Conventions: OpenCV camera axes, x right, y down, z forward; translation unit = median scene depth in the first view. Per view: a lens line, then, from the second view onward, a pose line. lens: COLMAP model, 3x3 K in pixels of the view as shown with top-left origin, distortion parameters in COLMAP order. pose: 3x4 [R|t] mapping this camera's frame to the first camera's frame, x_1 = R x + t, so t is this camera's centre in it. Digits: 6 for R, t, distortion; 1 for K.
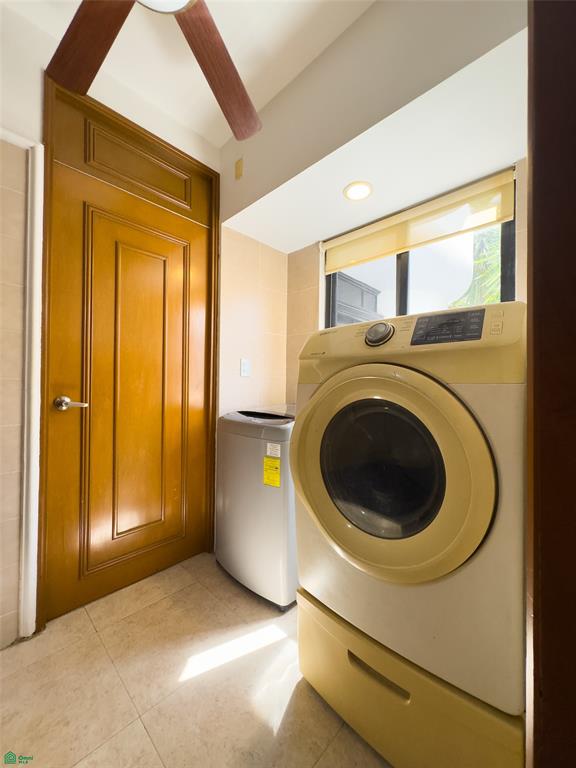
lens RADIAL K [[306.4, 0, 289.6], [0, 306.4, 384.5], [0, 0, 1]] dist [-0.001575, 0.000471]
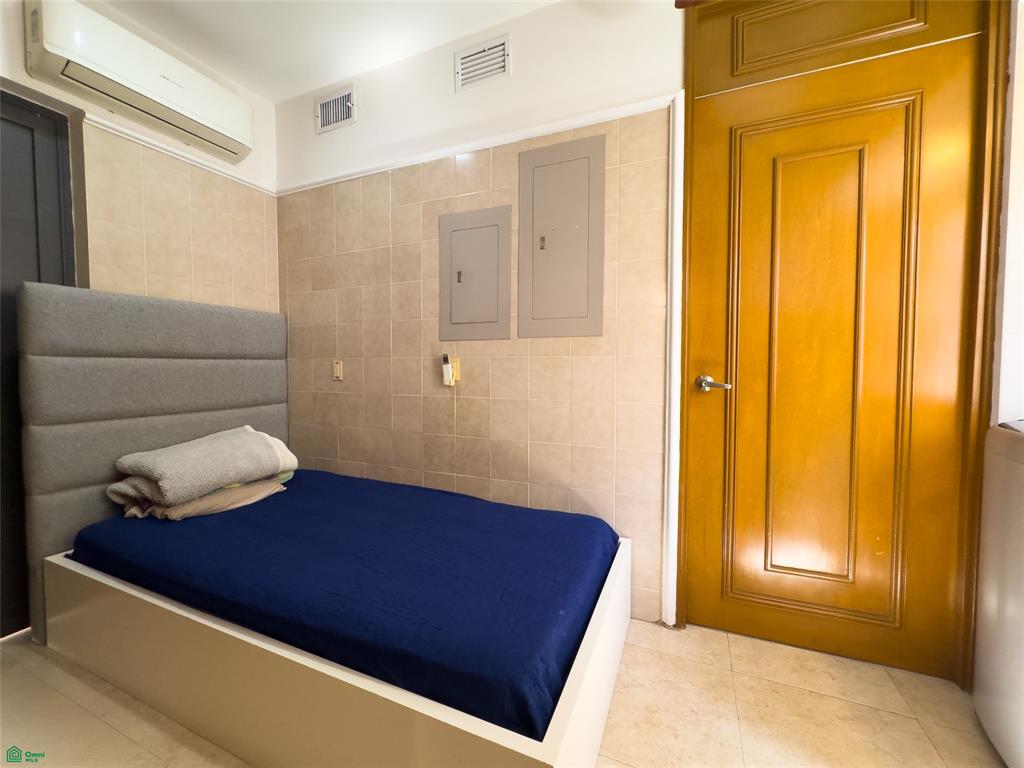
lens RADIAL K [[408.6, 0, 514.9], [0, 408.6, 382.5], [0, 0, 1]] dist [-0.001575, 0.000471]
pose [[0.350490, 0.030649, -0.936065, 0.127511], [0.008125, 0.999327, 0.035763, 0.012747], [0.936531, -0.020140, 0.350005, 0.098816]]
